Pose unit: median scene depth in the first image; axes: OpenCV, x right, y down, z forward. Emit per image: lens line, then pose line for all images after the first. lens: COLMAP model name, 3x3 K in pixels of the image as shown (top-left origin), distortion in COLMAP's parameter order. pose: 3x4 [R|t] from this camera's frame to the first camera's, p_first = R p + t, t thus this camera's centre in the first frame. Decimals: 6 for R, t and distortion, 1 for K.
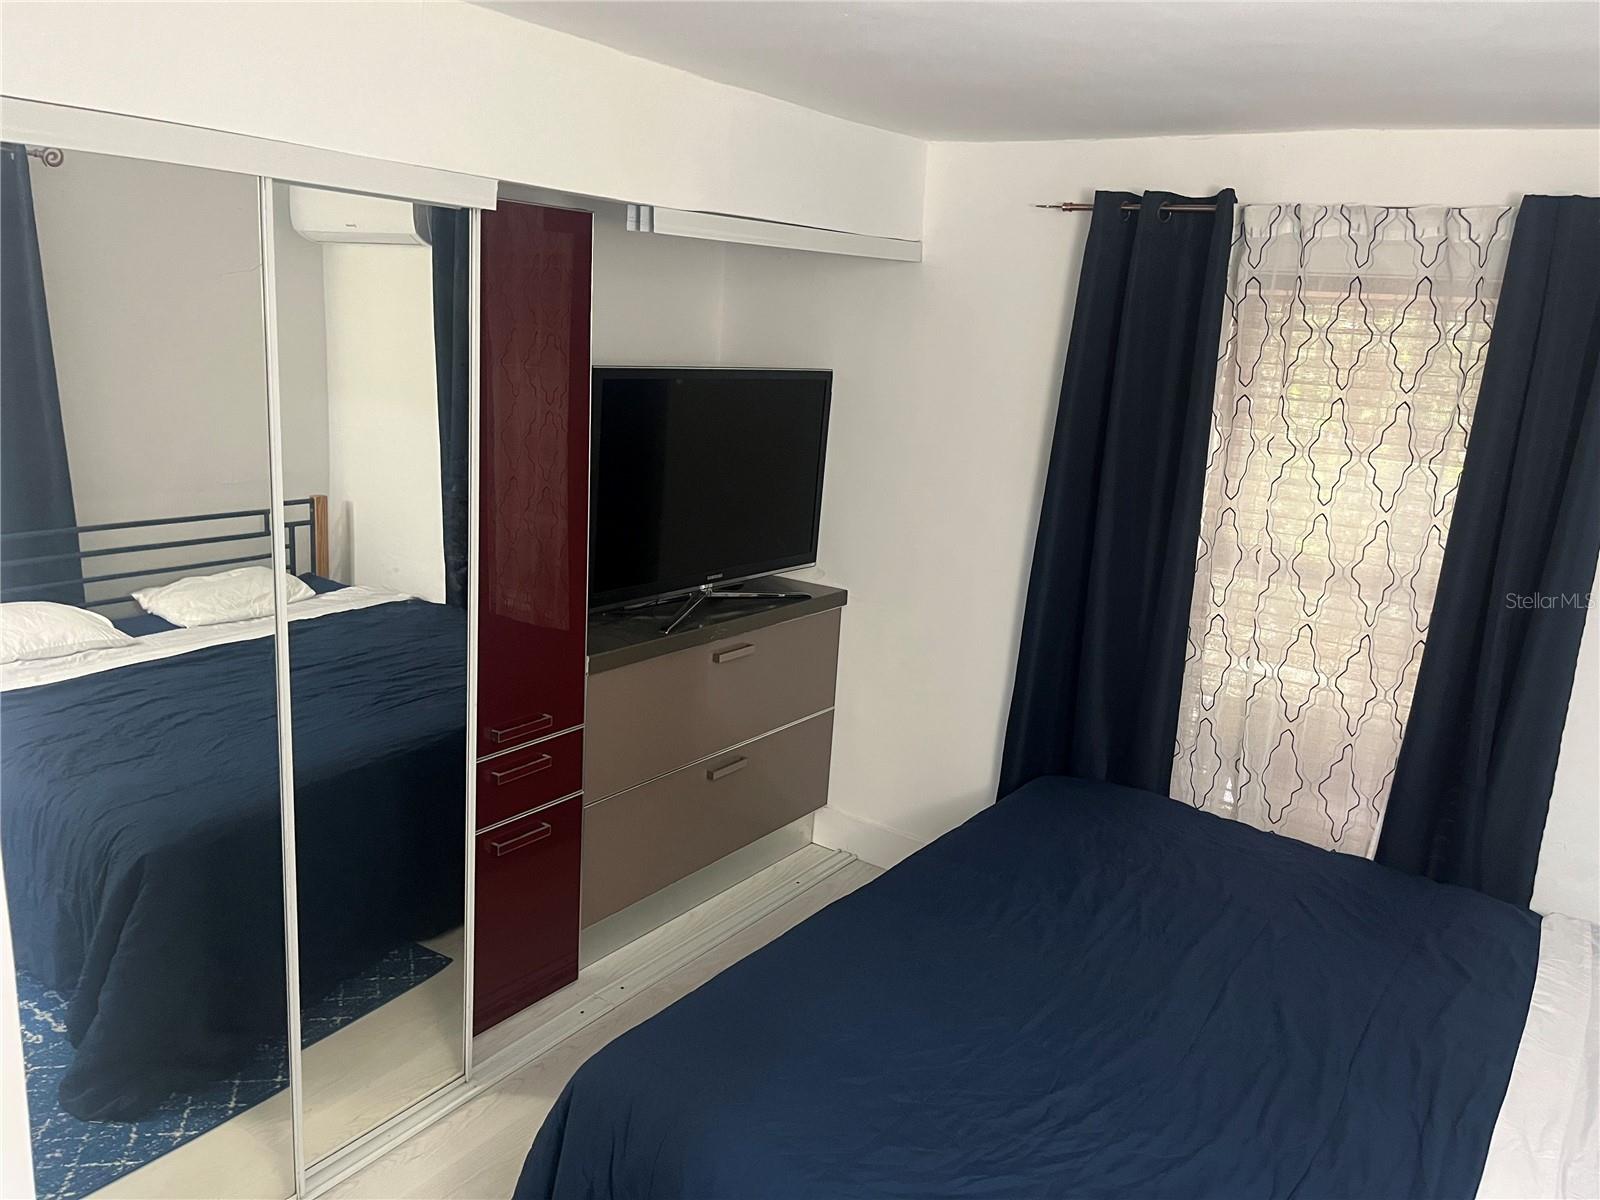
lens RADIAL K [[1224.3, 0, 789.5], [0, 1224.3, 596.1], [0, 0, 1]] dist [0.070237, -0.093045]
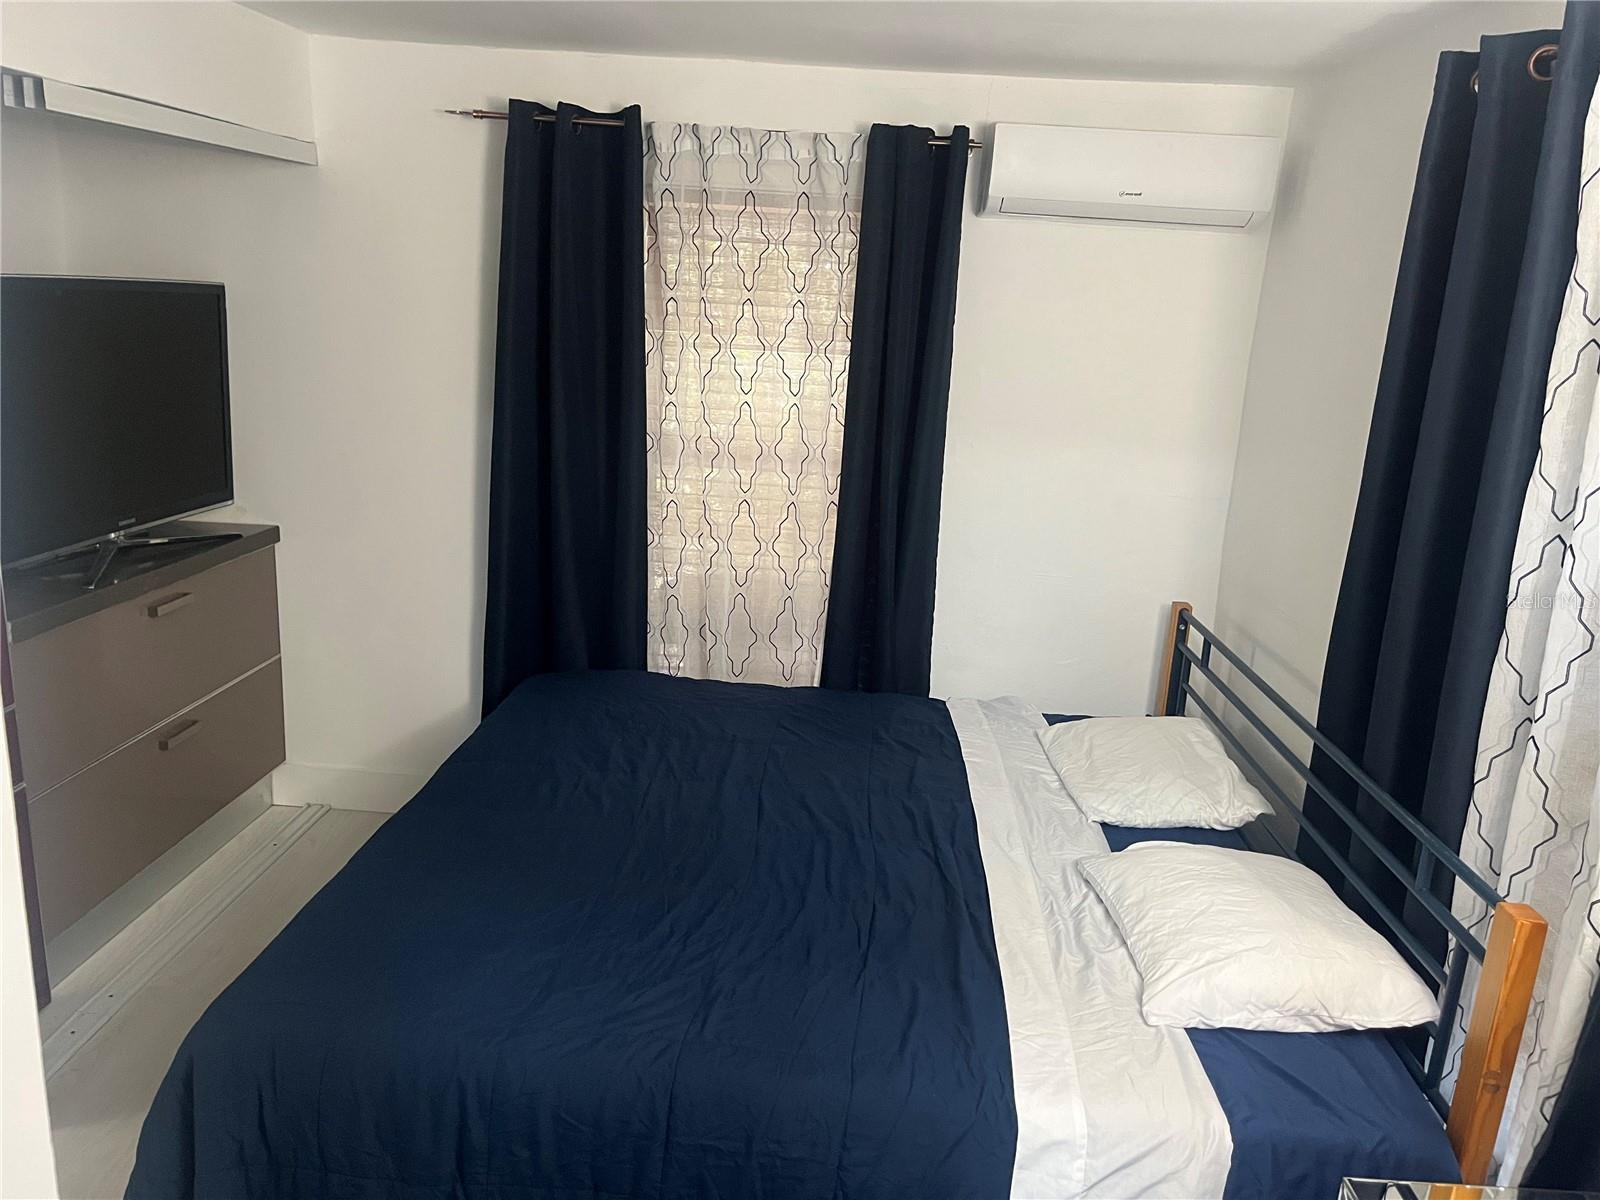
lens RADIAL K [[1224.3, 0, 806.5], [0, 1224.3, 609.1], [0, 0, 1]] dist [0.070237, -0.093045]
pose [[0.838276, -0.146486, 0.525200, -0.150435], [0.121265, 0.989198, 0.082350, 0.036661], [-0.531590, -0.005343, 0.846985, -0.001371]]
